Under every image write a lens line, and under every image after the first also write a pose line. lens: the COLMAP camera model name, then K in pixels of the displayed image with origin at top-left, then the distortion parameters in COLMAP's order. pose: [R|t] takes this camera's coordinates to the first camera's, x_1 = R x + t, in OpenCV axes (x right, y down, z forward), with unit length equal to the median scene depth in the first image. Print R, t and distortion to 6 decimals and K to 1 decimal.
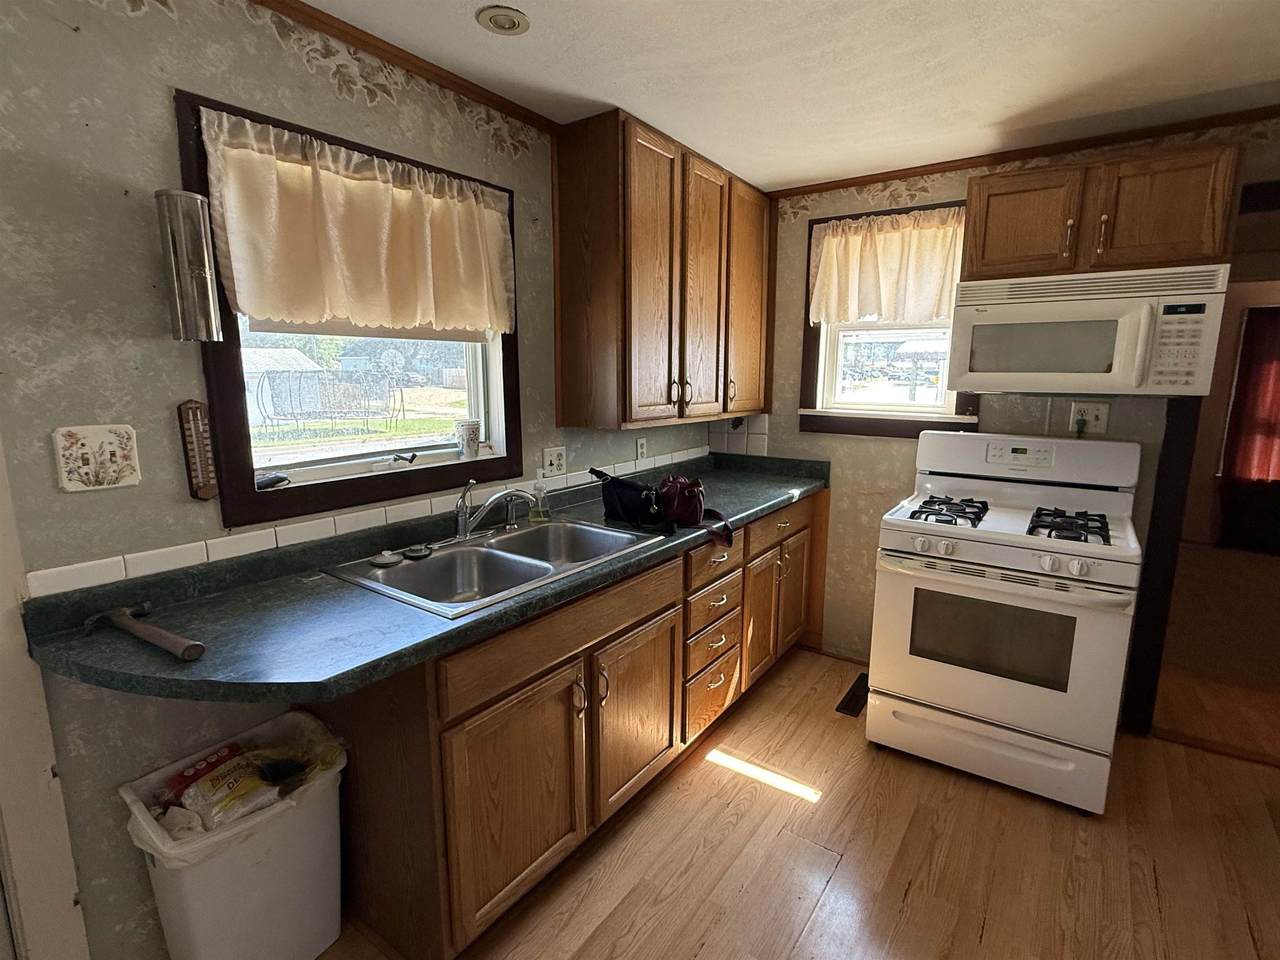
lens RADIAL K [[624.7, 0, 637.6], [0, 624.7, 481.3], [0, 0, 1]] dist [-0.003327, 0.000608]
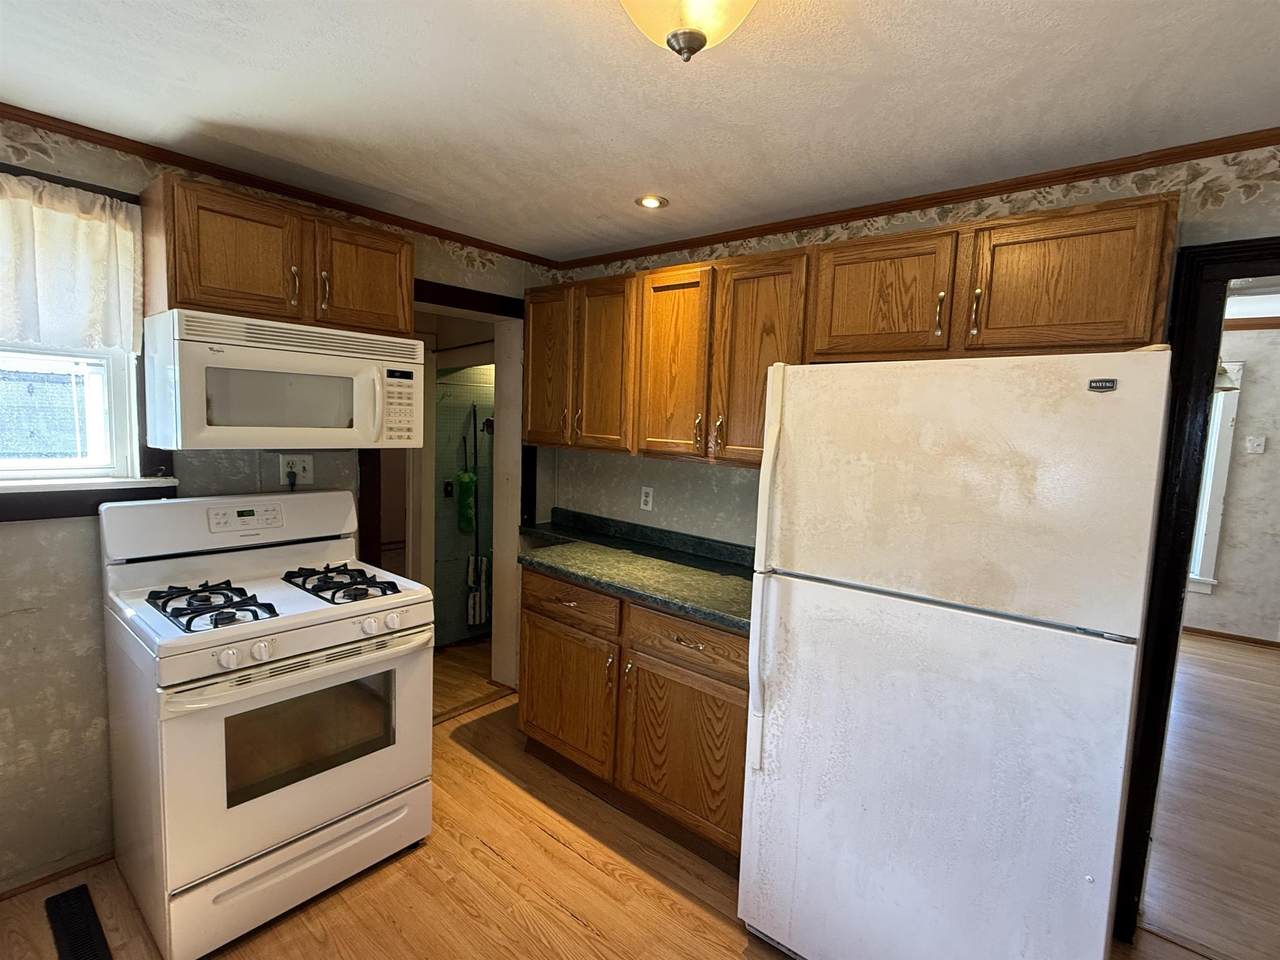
lens RADIAL K [[624.7, 0, 638.5], [0, 624.7, 484.5], [0, 0, 1]] dist [-0.003327, 0.000608]
pose [[0.091565, -0.105124, 0.990235, -0.217961], [0.132106, 0.986905, 0.092555, -0.109164], [-0.986997, 0.122341, 0.104253, 0.413166]]
